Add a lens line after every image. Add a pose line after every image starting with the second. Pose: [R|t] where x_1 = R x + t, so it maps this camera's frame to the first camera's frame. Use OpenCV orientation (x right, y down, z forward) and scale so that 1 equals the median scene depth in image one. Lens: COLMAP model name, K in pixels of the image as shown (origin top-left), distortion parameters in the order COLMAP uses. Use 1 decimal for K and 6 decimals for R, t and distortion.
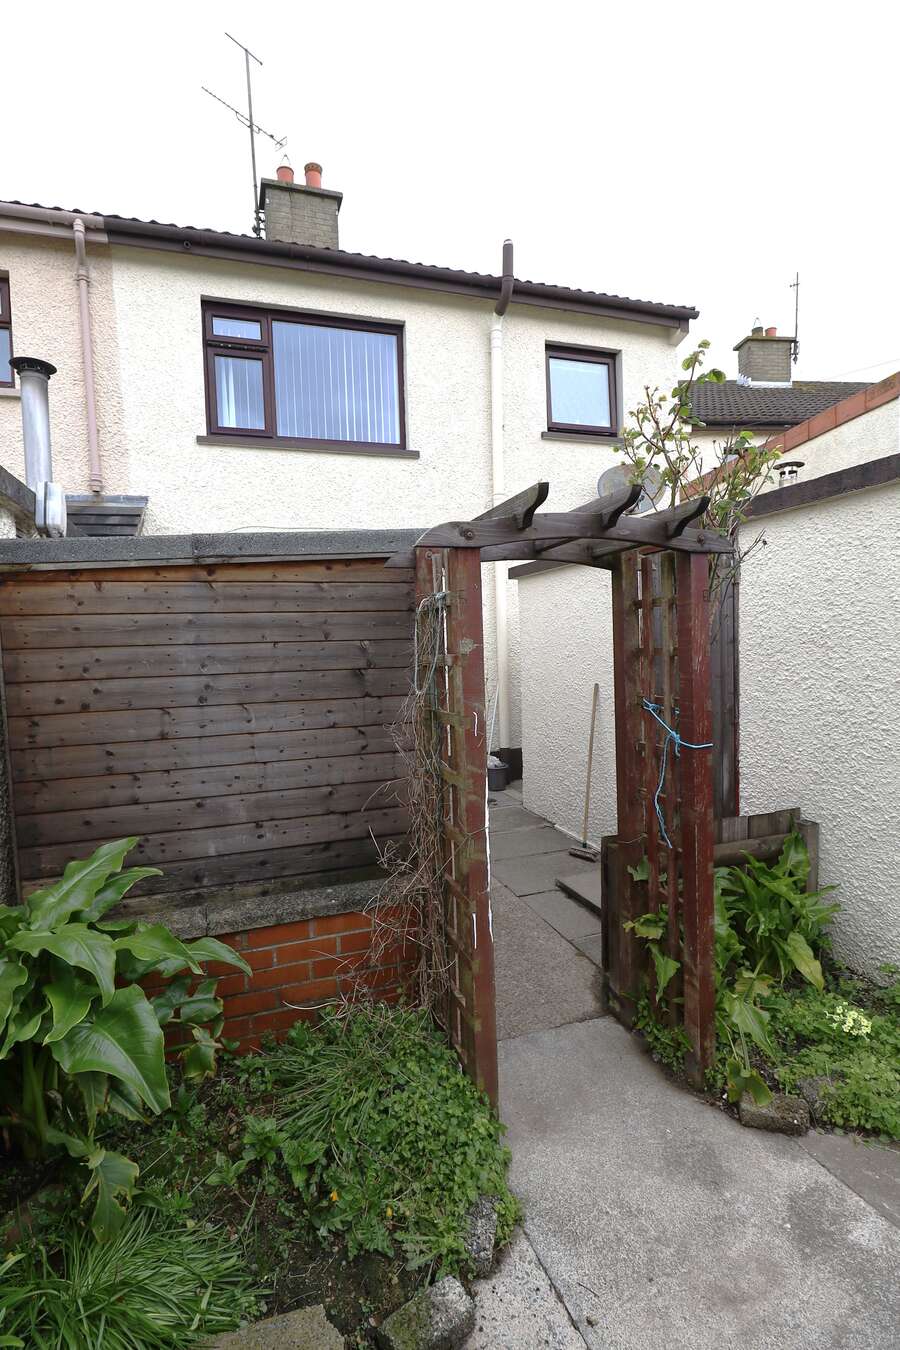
lens RADIAL K [[616.9, 0, 442.1], [0, 616.9, 681.3], [0, 0, 1]] dist [-0.000199, -0.013624]
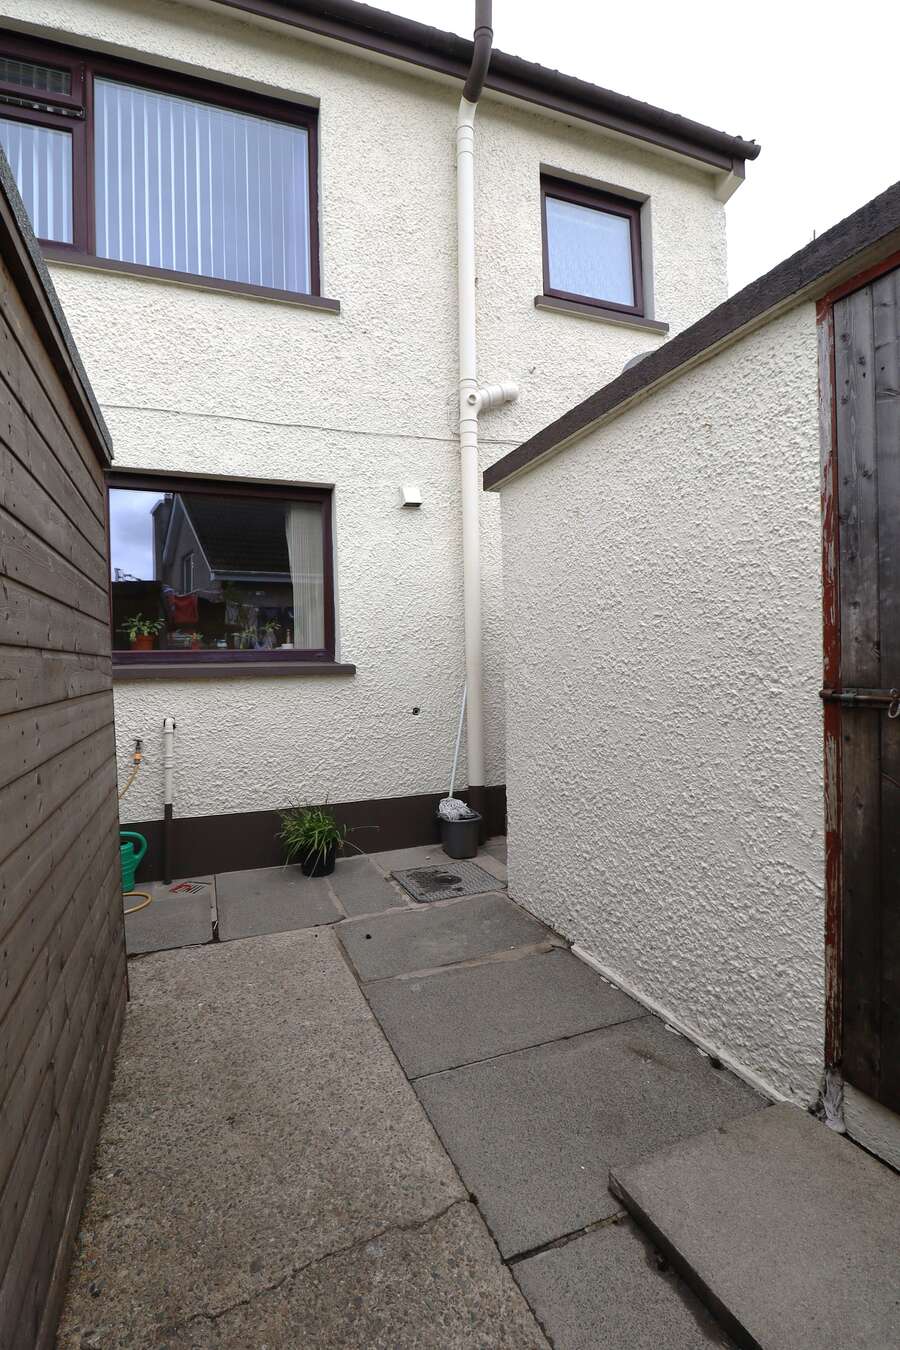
lens RADIAL K [[616.9, 0, 442.1], [0, 616.9, 681.3], [0, 0, 1]] dist [-0.000199, -0.013624]
pose [[0.999178, 0.007442, 0.039857, 0.043319], [-0.005983, 0.999312, -0.036605, 0.027736], [-0.040102, 0.036337, 0.998535, 0.394782]]
